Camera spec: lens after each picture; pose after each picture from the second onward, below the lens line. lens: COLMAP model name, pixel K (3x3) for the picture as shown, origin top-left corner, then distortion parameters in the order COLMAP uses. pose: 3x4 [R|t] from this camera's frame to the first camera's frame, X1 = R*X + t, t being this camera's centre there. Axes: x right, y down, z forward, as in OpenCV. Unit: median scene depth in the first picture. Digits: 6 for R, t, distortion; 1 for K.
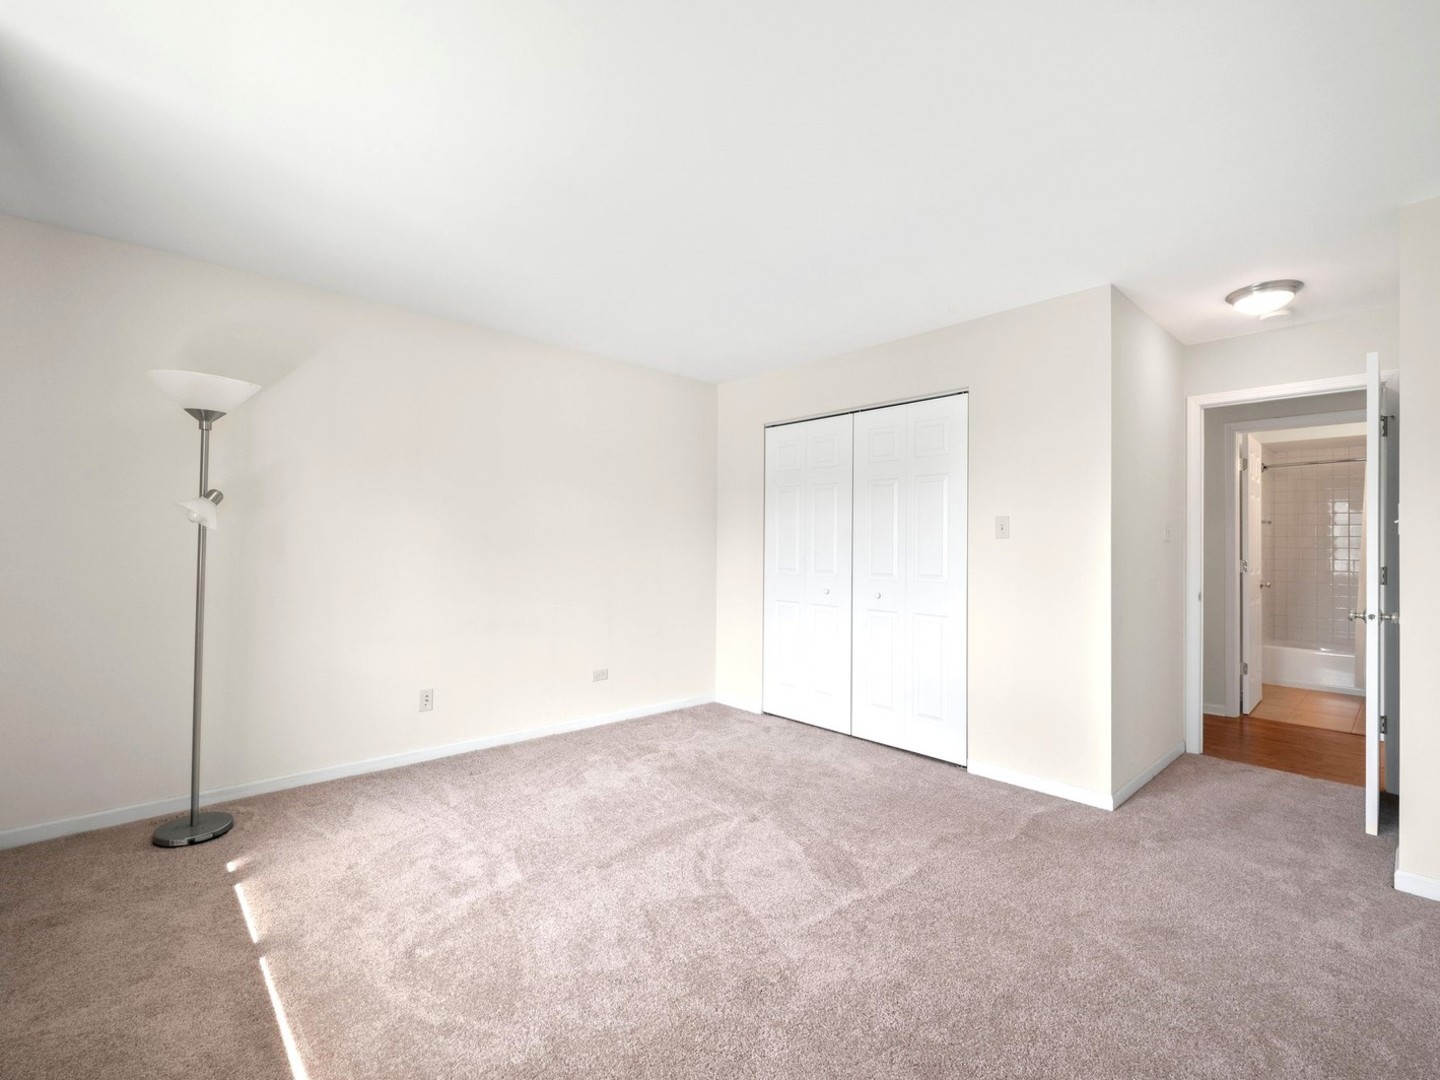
lens RADIAL K [[647.4, 0, 719.8], [0, 647.4, 539.6], [0, 0, 1]] dist [-0.002711, 0.000624]
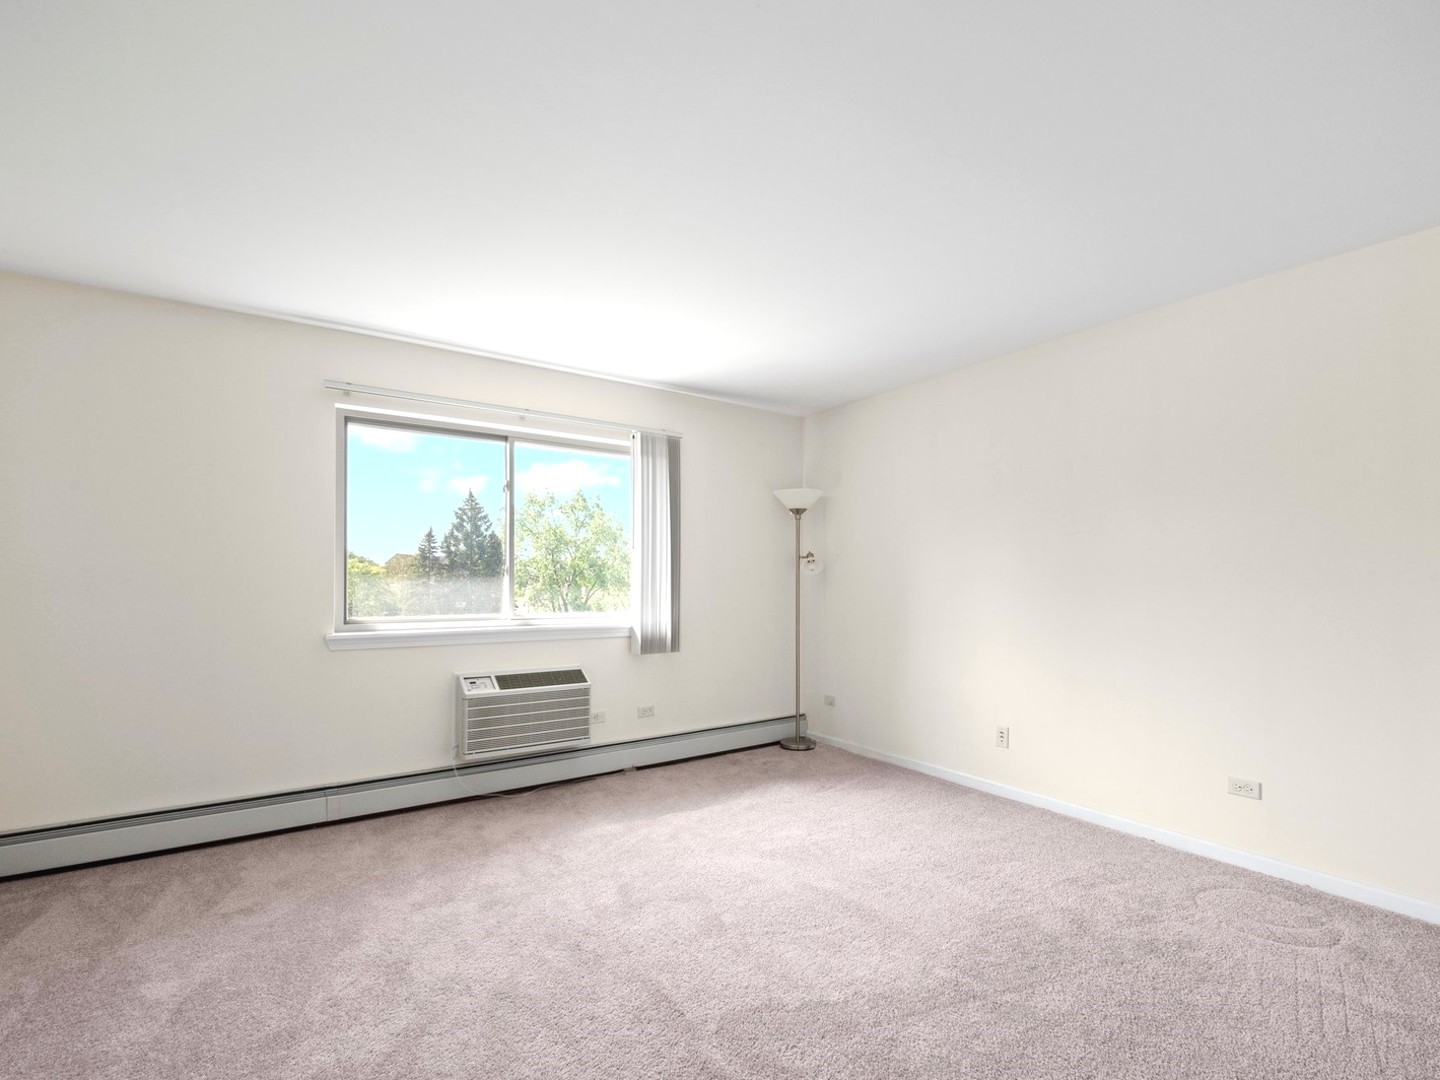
lens RADIAL K [[647.4, 0, 719.0], [0, 647.4, 543.1], [0, 0, 1]] dist [-0.002711, 0.000624]
pose [[-0.131495, -0.068594, -0.988941, 0.648158], [0.006942, 0.997515, -0.070112, 0.009864], [0.991292, -0.016084, -0.130693, 0.695402]]
